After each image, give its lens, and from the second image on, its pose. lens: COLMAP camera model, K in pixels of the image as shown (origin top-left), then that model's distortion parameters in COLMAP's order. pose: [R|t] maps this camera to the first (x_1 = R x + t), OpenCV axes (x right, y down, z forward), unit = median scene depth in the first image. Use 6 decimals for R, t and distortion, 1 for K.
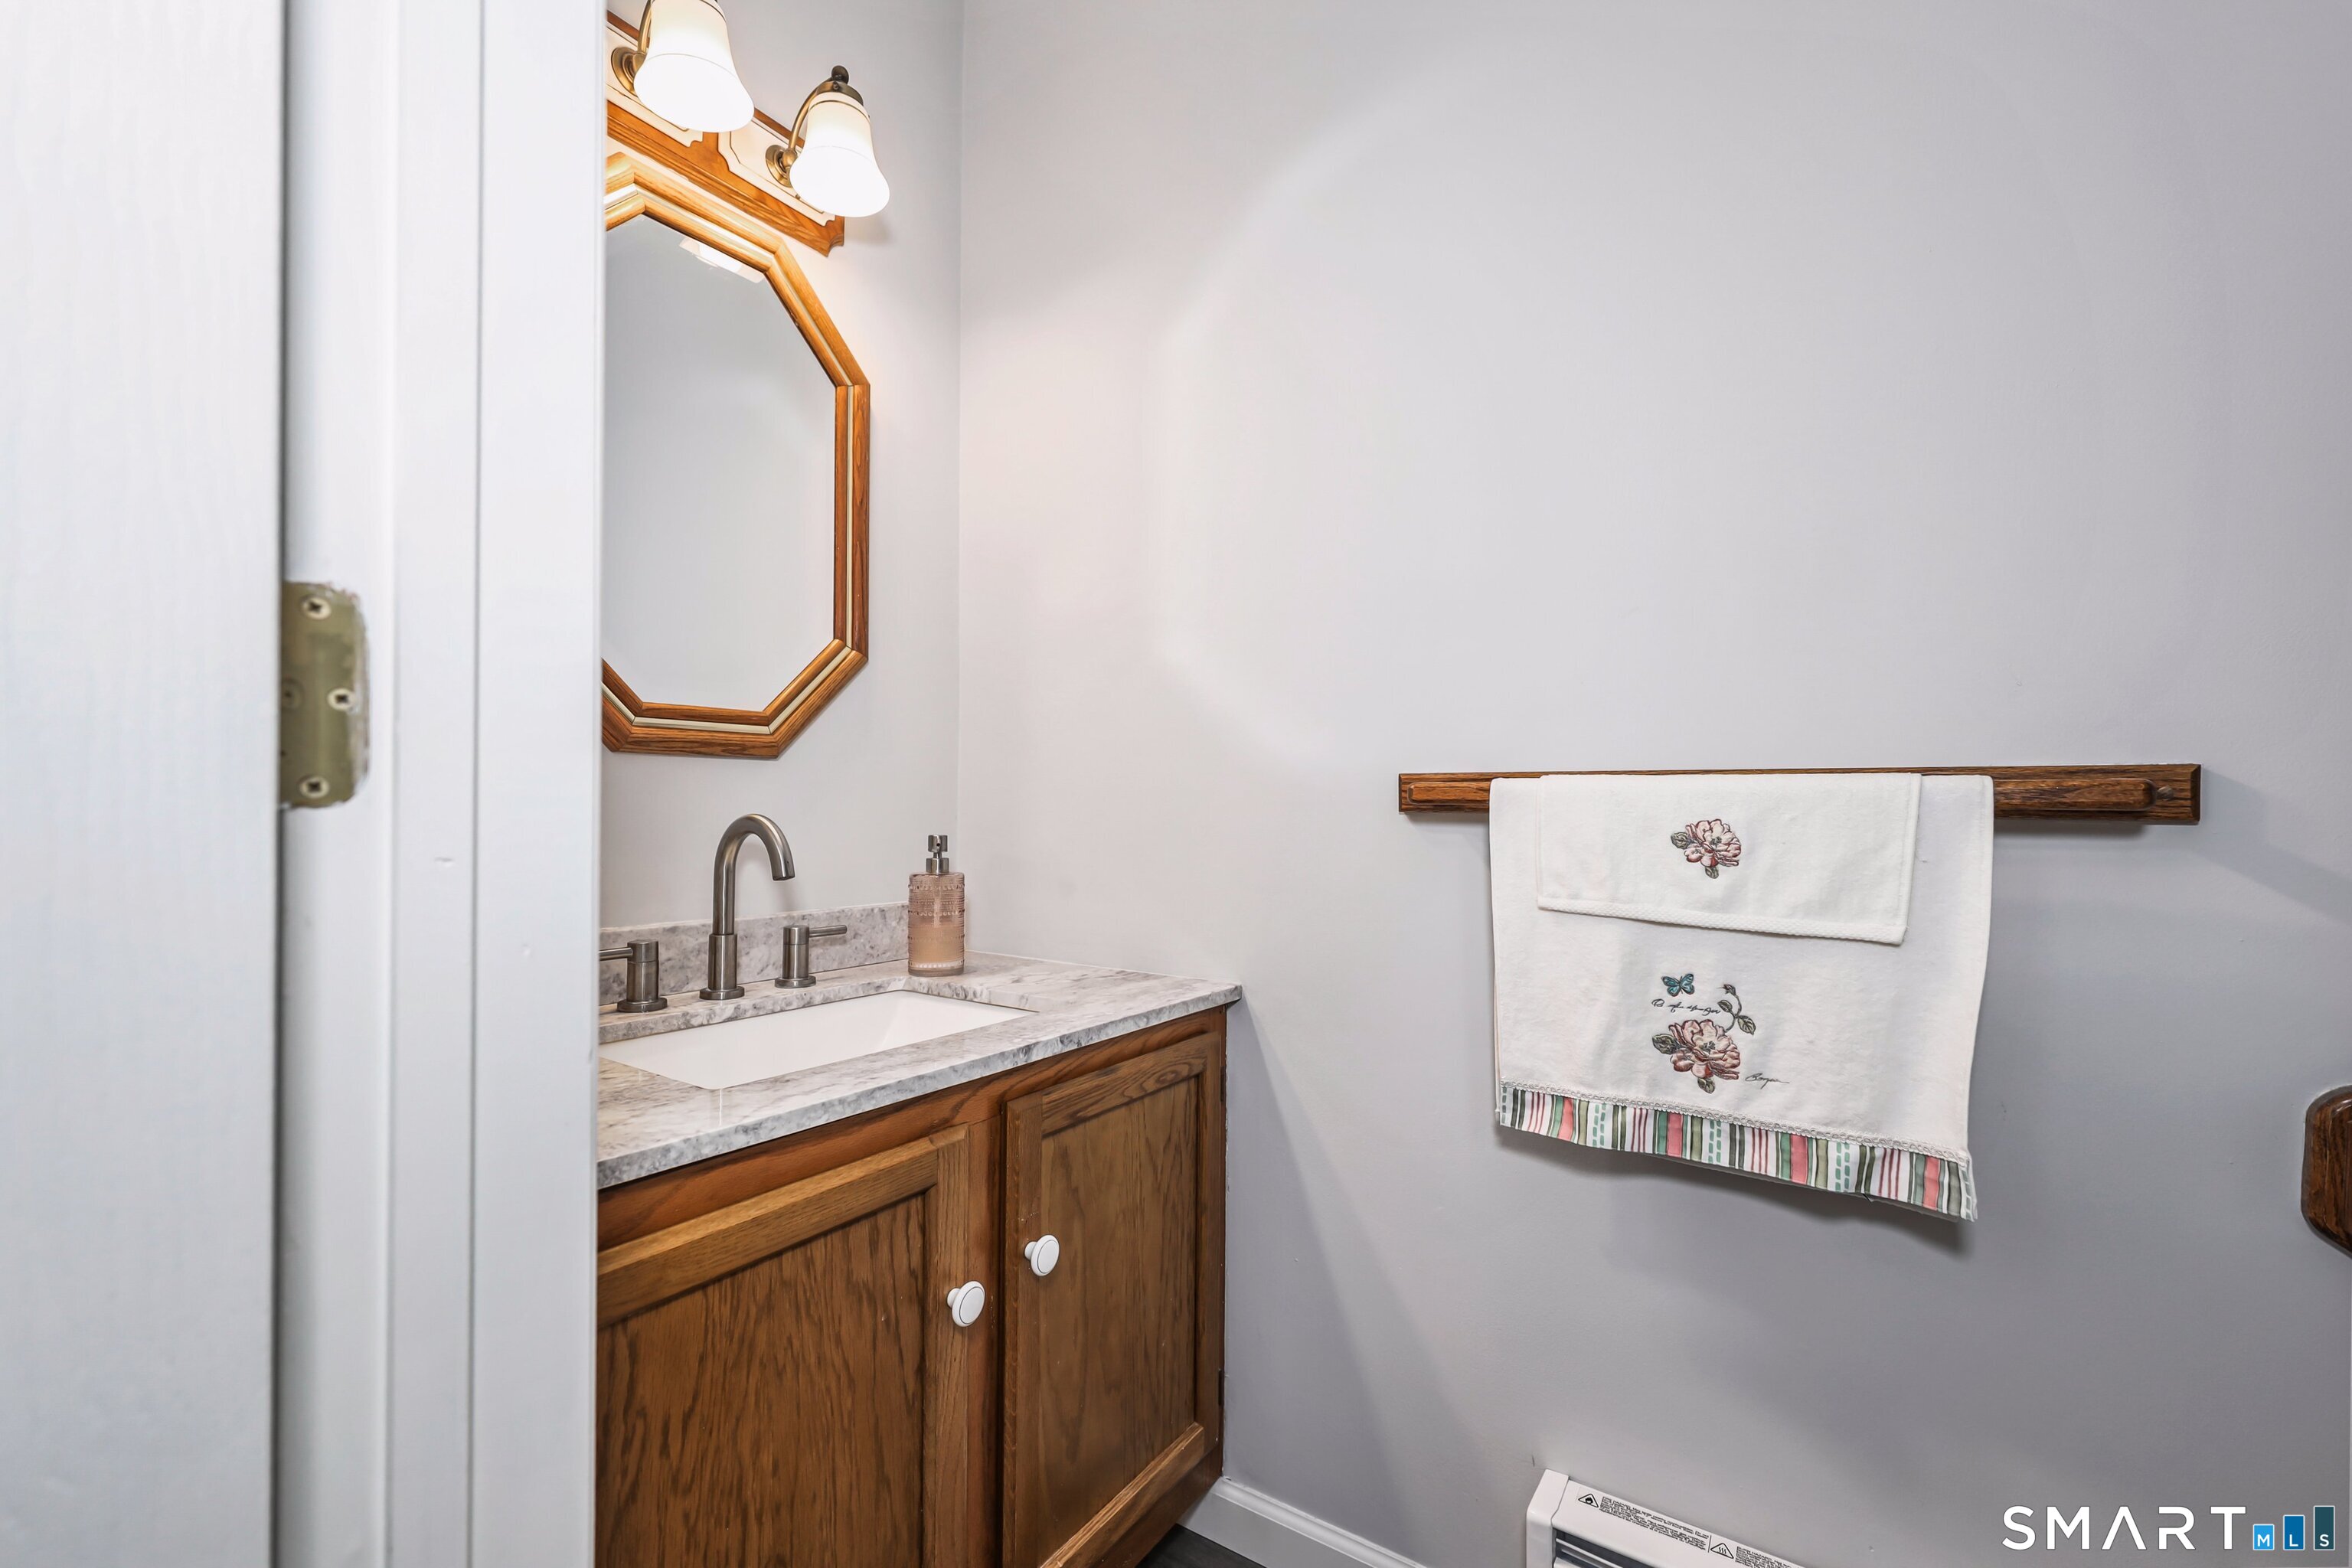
lens RADIAL K [[985.7, 0, 1167.0], [0, 985.7, 846.0], [0, 0, 1]] dist [0.002659, -0.000212]
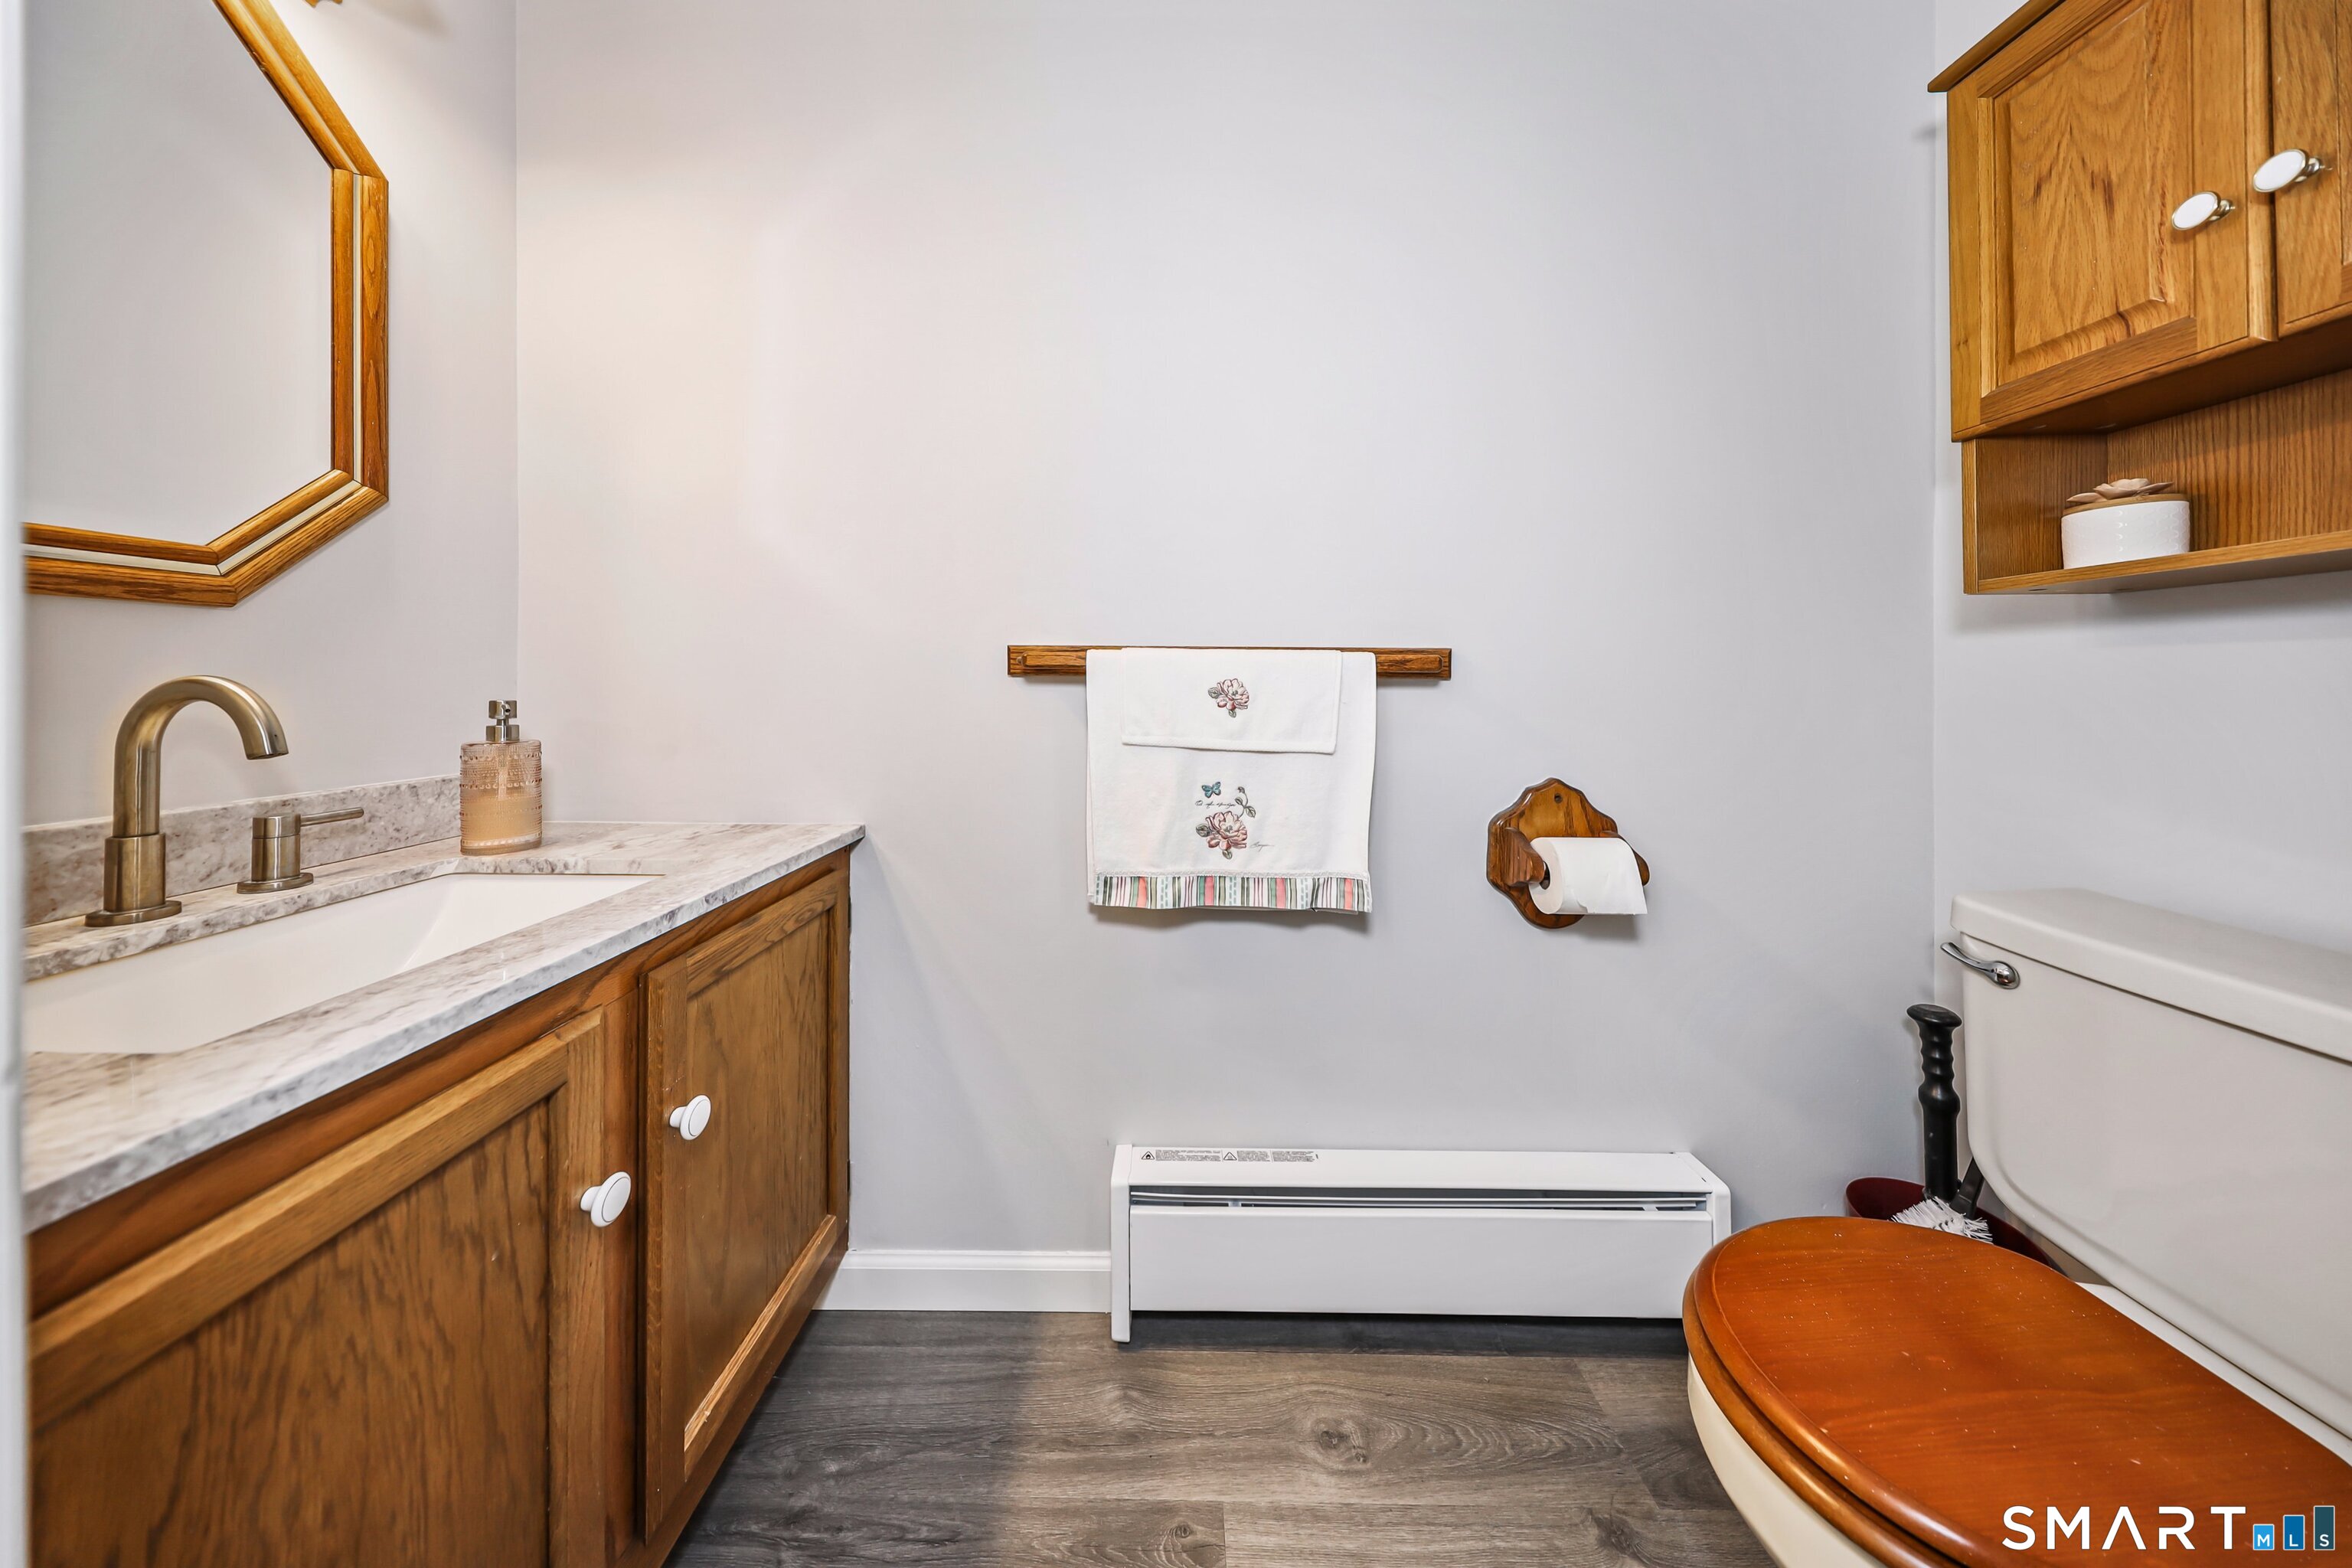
lens RADIAL K [[710.7, 0, 1167.9], [0, 710.7, 705.7], [0, 0, 1]] dist [-0.000262, -0.000091]
pose [[0.828772, -0.021337, 0.559179, -0.117718], [0.022064, 0.999742, 0.005446, 0.005598], [-0.559151, 0.007824, 0.829029, 0.131508]]
